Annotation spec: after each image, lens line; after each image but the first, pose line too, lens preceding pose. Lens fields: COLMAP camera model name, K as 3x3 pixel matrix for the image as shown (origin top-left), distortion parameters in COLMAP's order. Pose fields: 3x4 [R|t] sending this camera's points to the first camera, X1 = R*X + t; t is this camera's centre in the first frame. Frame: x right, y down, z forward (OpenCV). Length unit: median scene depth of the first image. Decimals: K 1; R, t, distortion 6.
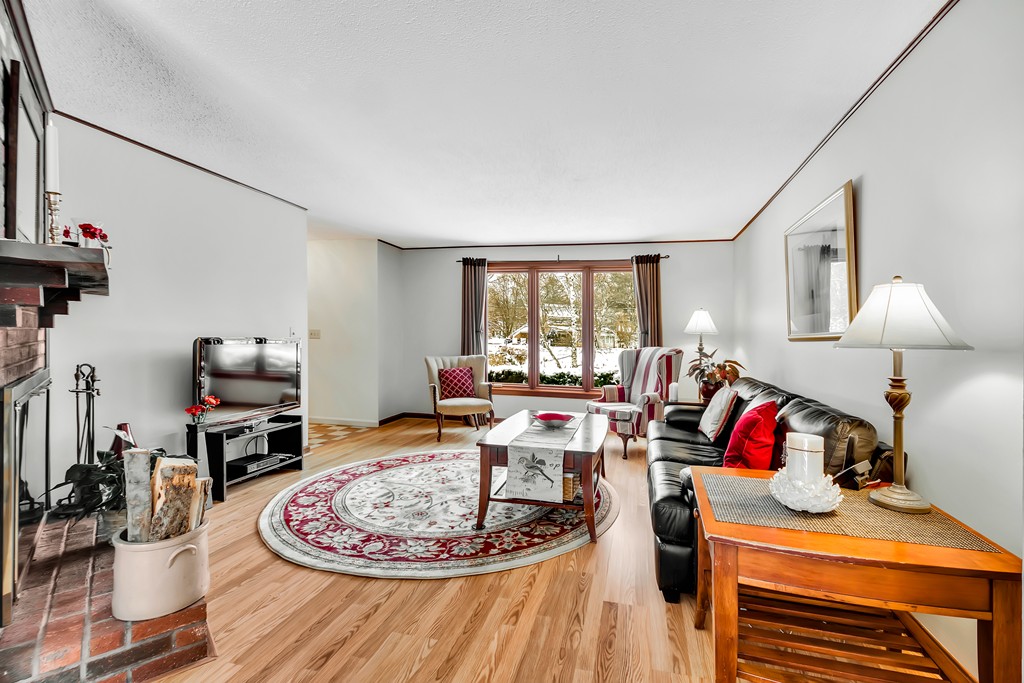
lens RADIAL K [[438.5, 0, 515.3], [0, 438.5, 338.1], [0, 0, 1]] dist [0.002378, -0.000182]
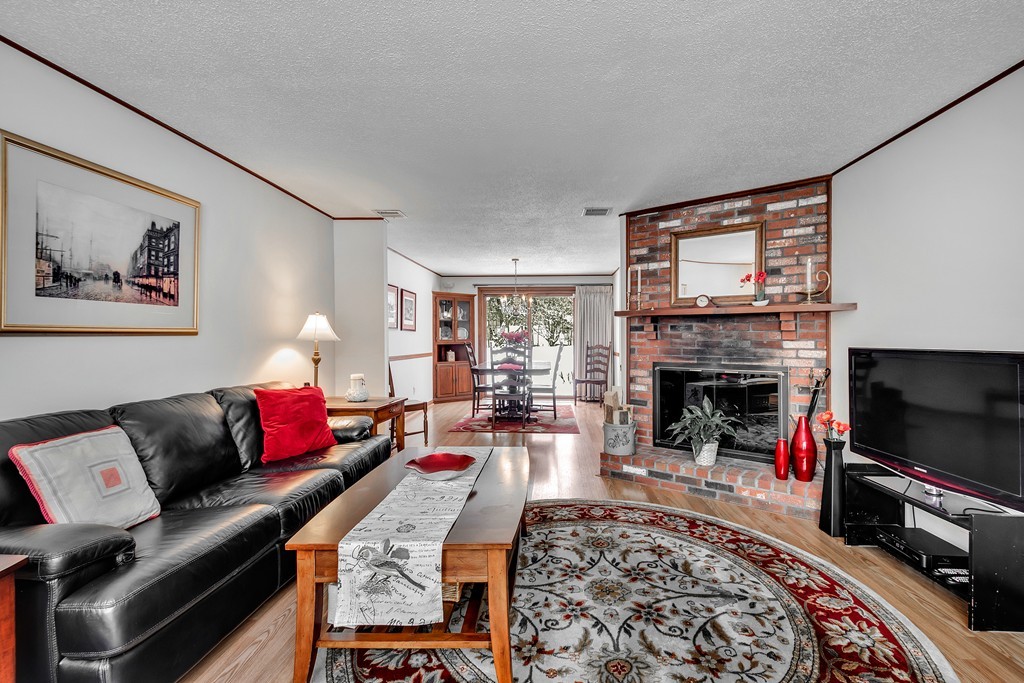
lens RADIAL K [[438.5, 0, 512.7], [0, 438.5, 339.7], [0, 0, 1]] dist [0.002378, -0.000182]
pose [[-0.982485, -0.020933, -0.185162, 0.122293], [-0.021583, 0.999766, 0.001493, -0.002633], [0.185087, 0.005463, -0.982707, 1.782950]]
